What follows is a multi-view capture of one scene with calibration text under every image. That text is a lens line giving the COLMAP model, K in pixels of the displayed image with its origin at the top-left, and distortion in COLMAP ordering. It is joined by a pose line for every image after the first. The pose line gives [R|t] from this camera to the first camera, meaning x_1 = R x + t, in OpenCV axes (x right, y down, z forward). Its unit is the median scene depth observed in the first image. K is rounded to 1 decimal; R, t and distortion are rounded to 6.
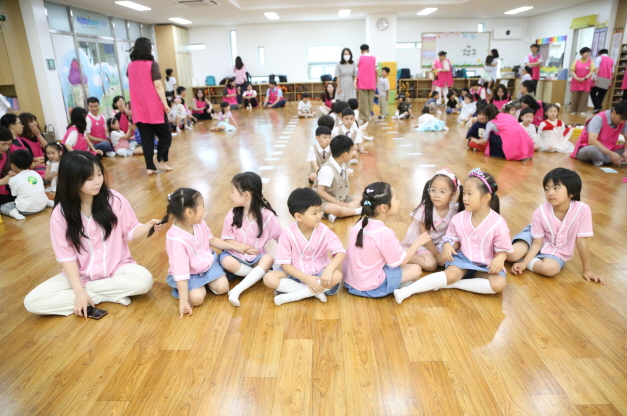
lens RADIAL K [[423.3, 0, 313.5], [0, 423.3, 208.0], [0, 0, 1]] dist [-0.131091, 0.074800]
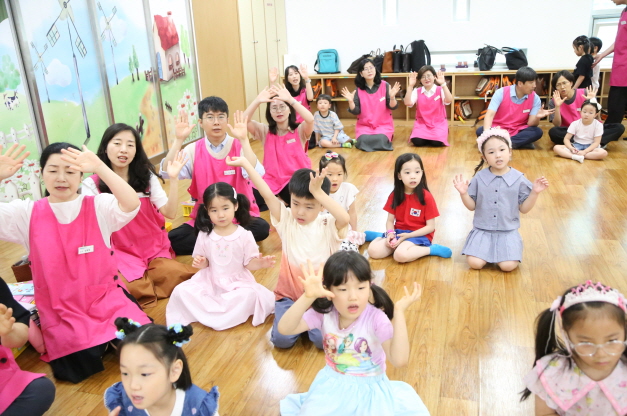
lens RADIAL K [[538.8, 0, 314.8], [0, 538.8, 214.5], [0, 0, 1]] dist [-0.048858, 0.076876]
pose [[0.965722, 0.068088, -0.250491, -0.222386], [-0.065172, 0.997675, 0.019927, -0.314302], [0.251265, -0.002918, 0.967914, 0.917941]]
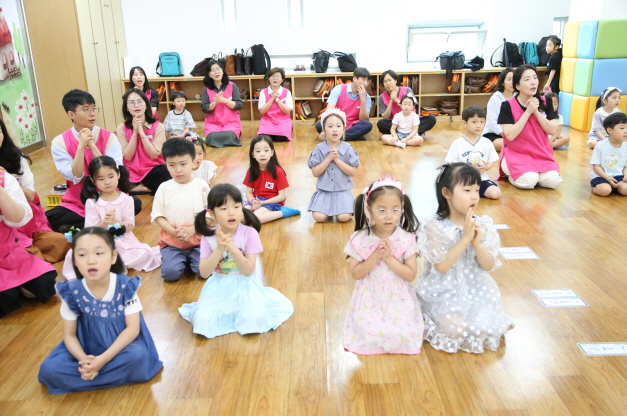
lens RADIAL K [[587.9, 0, 312.8], [0, 587.9, 216.4], [0, 0, 1]] dist [-0.027940, 0.093338]
pose [[0.999890, -0.001748, 0.014722, -0.218276], [0.002110, 0.999695, -0.024613, -0.268362], [-0.014674, 0.024642, 0.999589, 0.798243]]
